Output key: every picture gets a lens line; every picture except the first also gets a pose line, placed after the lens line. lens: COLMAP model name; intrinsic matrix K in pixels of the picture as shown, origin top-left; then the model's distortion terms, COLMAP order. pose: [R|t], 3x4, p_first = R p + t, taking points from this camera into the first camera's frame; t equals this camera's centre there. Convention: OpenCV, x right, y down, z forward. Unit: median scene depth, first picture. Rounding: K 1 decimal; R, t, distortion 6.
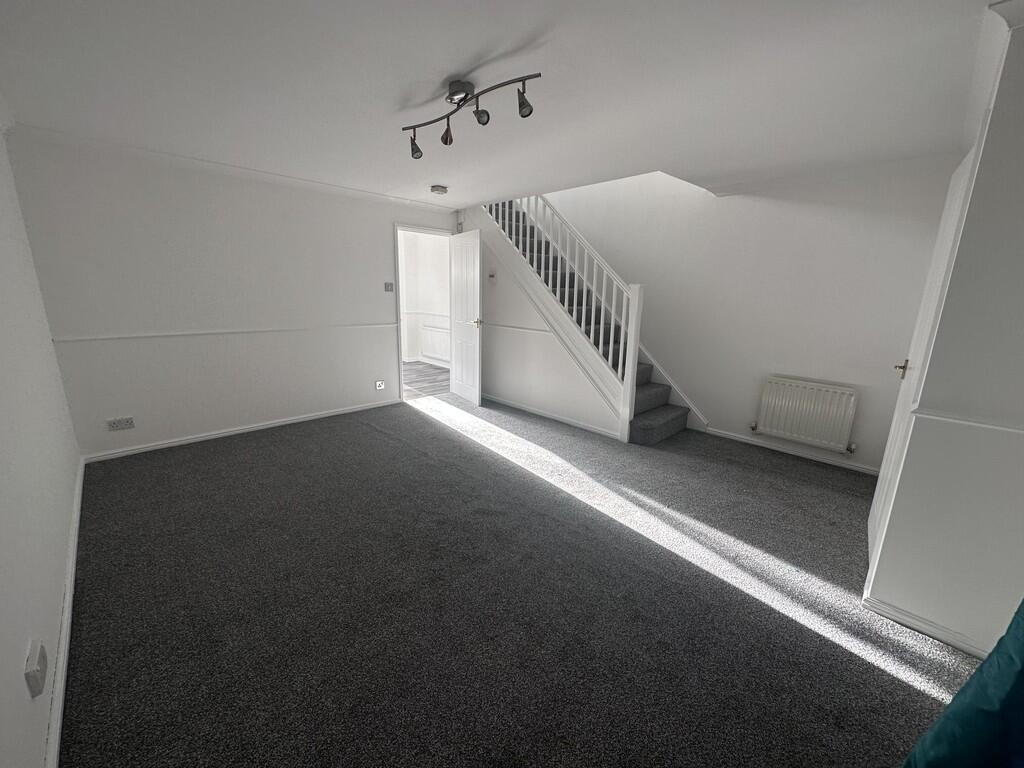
lens RADIAL K [[405.9, 0, 512.0], [0, 405.9, 384.0], [0, 0, 1]] dist [-0.009137, 0.000119]
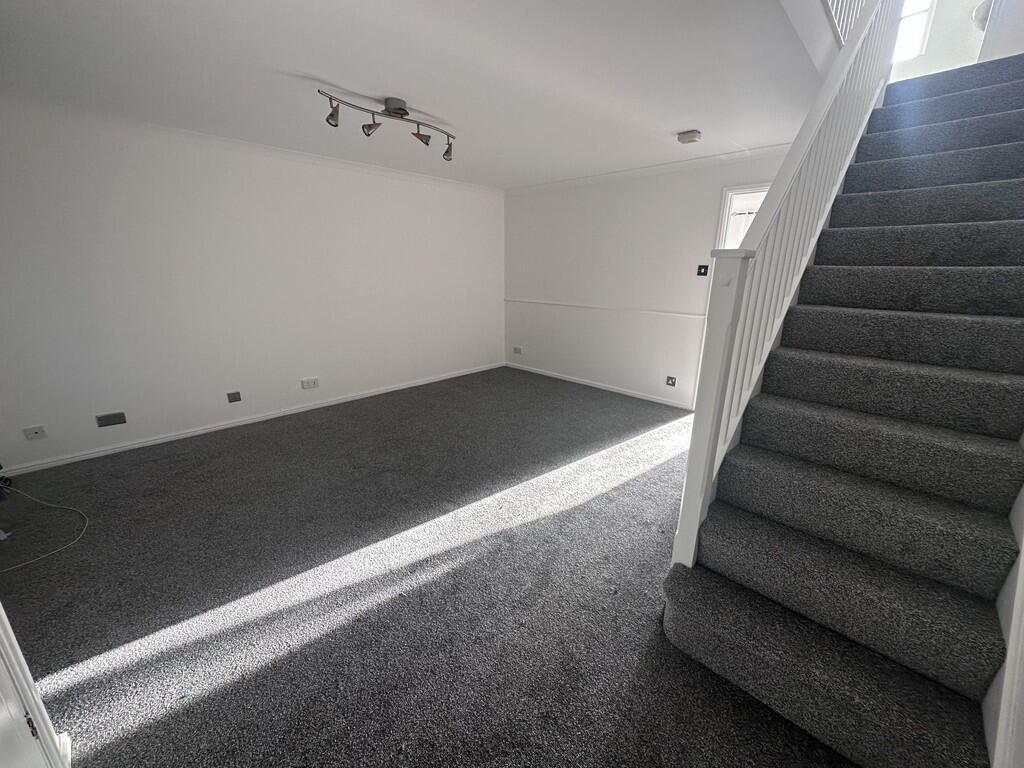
lens RADIAL K [[405.9, 0, 512.0], [0, 405.9, 384.0], [0, 0, 1]] dist [-0.009137, 0.000119]
pose [[0.015043, 0.254386, -0.966986, 0.769397], [-0.233431, 0.941265, 0.243988, -0.184903], [0.972257, 0.222054, 0.073541, 0.861944]]
